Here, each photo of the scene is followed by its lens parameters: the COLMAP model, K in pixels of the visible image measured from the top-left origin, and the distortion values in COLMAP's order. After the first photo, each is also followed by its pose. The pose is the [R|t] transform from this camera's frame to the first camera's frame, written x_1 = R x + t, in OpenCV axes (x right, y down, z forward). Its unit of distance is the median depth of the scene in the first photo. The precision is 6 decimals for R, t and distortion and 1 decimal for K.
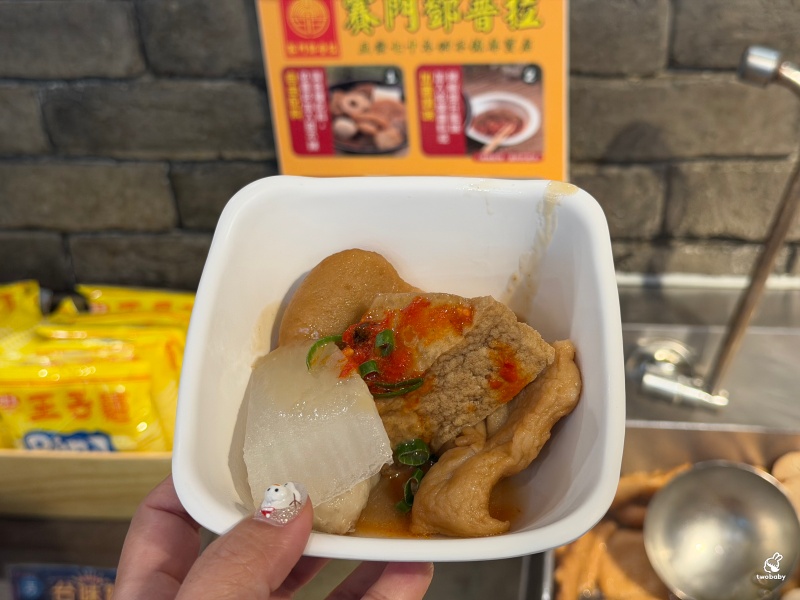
lens RADIAL K [[1142.1, 0, 401.0], [0, 1142.1, 301.3], [0, 0, 1]] dist [0.149340, 0.000000]
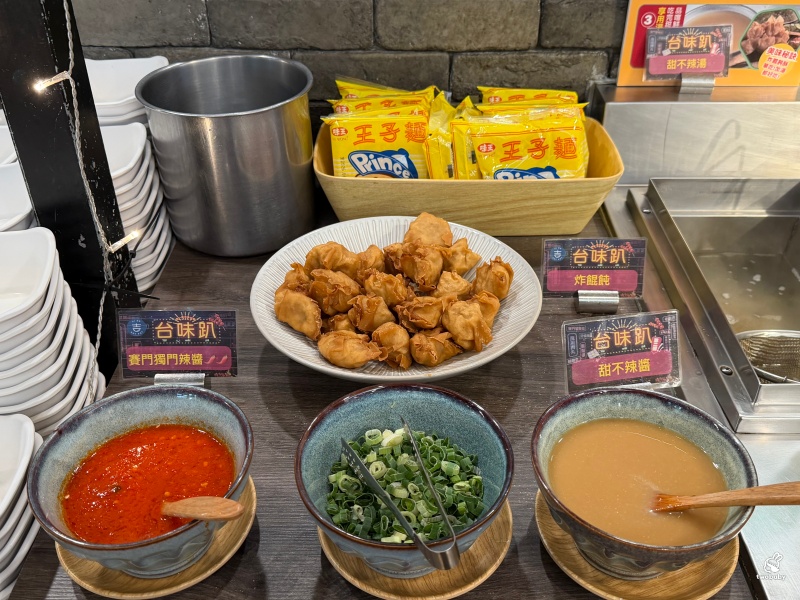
lens RADIAL K [[797.1, 0, 398.9], [0, 797.1, 300.7], [0, 0, 1]] dist [0.020179, 0.000000]
pose [[0.978681, -0.044697, 0.200463, -0.654027], [0.031681, 0.997204, 0.067675, 0.205497], [-0.202928, -0.059882, 0.977361, 0.029630]]
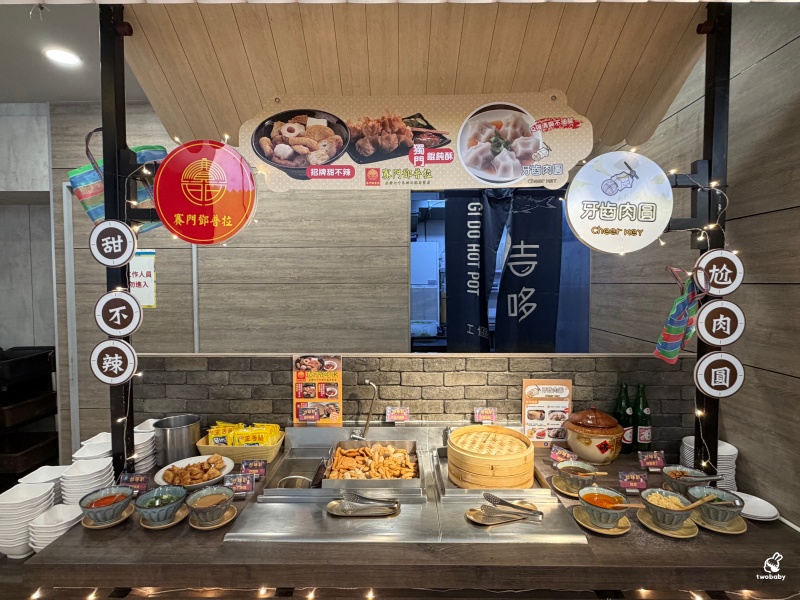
lens RADIAL K [[420.8, 0, 402.9], [0, 420.8, 302.9], [0, 0, 1]] dist [0.001787, 0.000210]
pose [[0.982157, 0.067168, 0.175659, 0.035333], [0.024479, 0.880439, -0.473527, 0.502186], [-0.186463, 0.469378, 0.863085, -1.255240]]
